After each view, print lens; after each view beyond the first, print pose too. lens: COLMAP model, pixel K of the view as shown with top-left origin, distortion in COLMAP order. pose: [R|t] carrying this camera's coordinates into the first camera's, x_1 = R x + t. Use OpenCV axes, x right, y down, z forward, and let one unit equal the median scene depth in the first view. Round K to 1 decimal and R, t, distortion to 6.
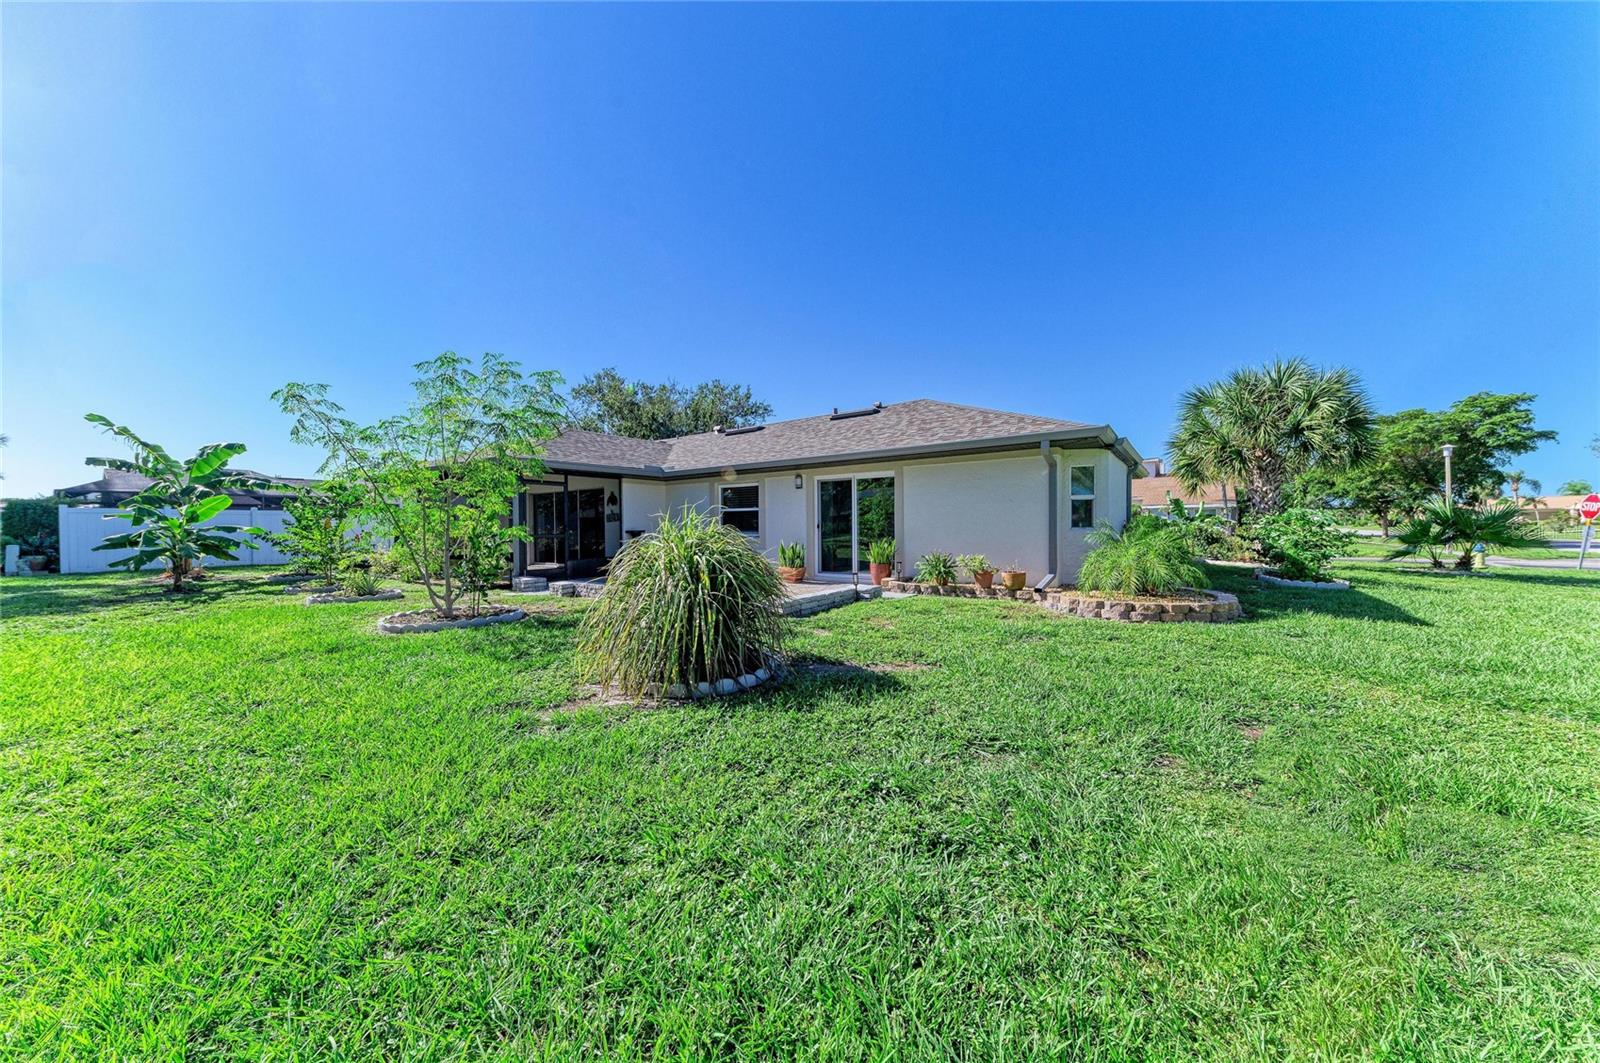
lens RADIAL K [[538.7, 0, 800.7], [0, 538.7, 536.7], [0, 0, 1]] dist [0.011857, -0.000141]
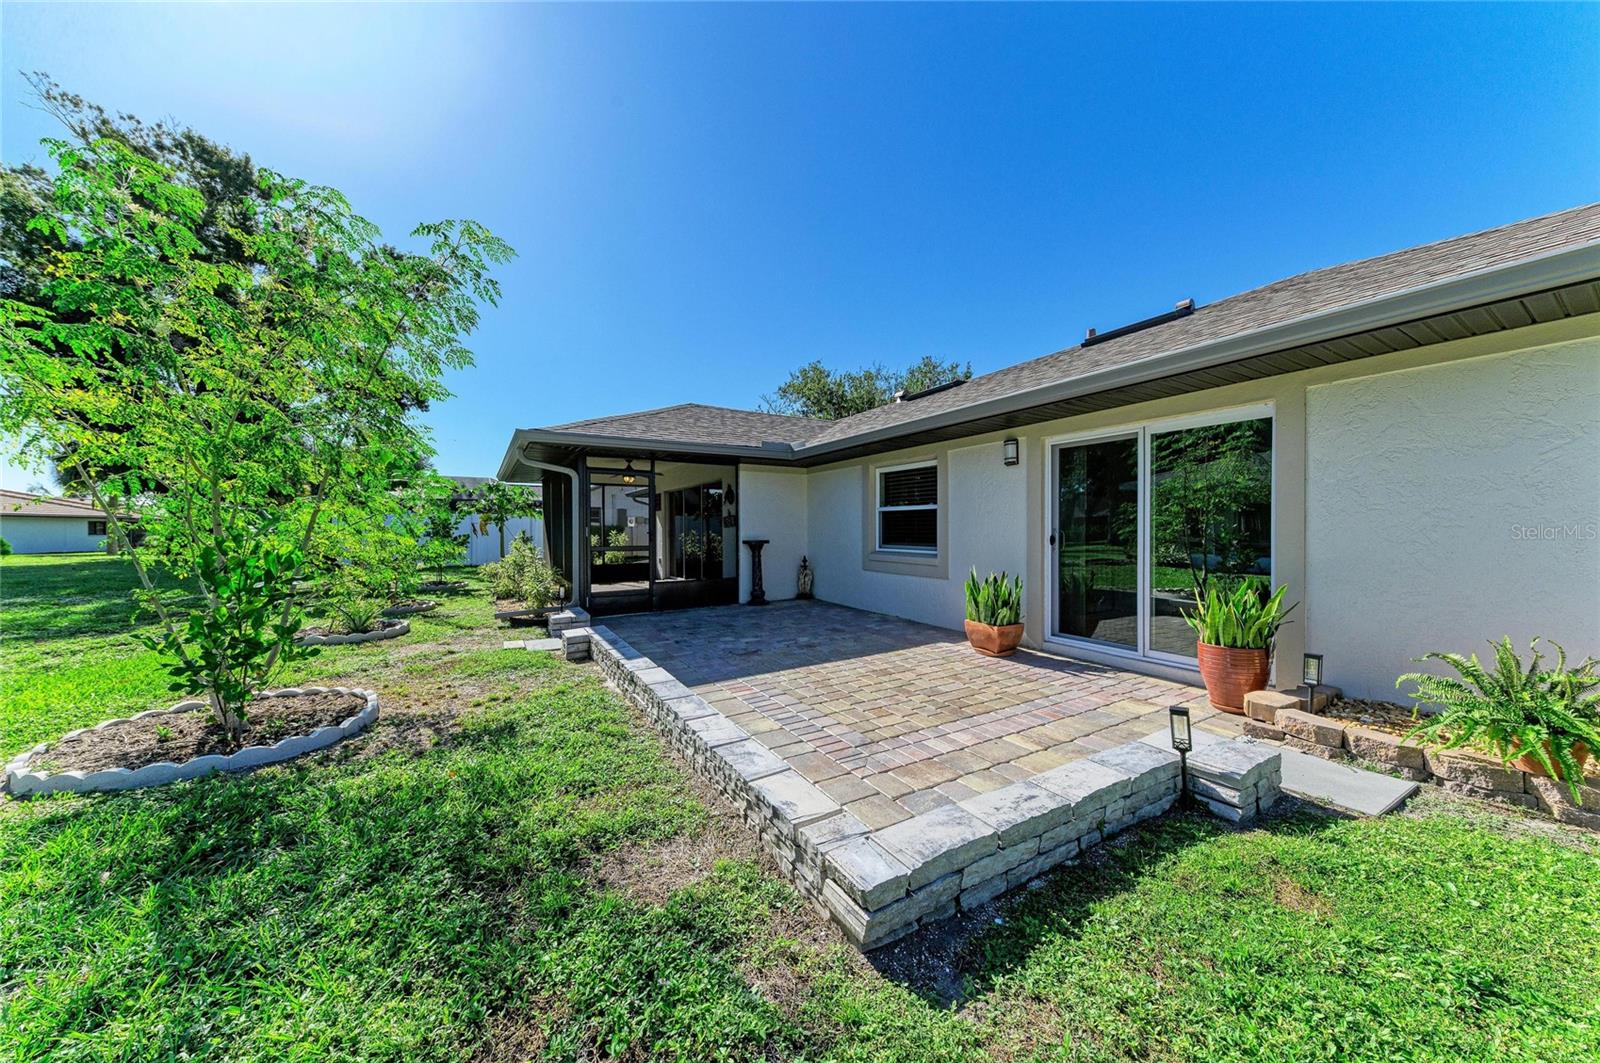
lens RADIAL K [[538.7, 0, 800.7], [0, 538.7, 536.7], [0, 0, 1]] dist [0.011857, -0.000141]
pose [[0.915460, 0.013634, -0.402177, 0.019983], [-0.015416, 0.999880, -0.001194, -0.017841], [0.402113, 0.007294, 0.915561, 0.445056]]
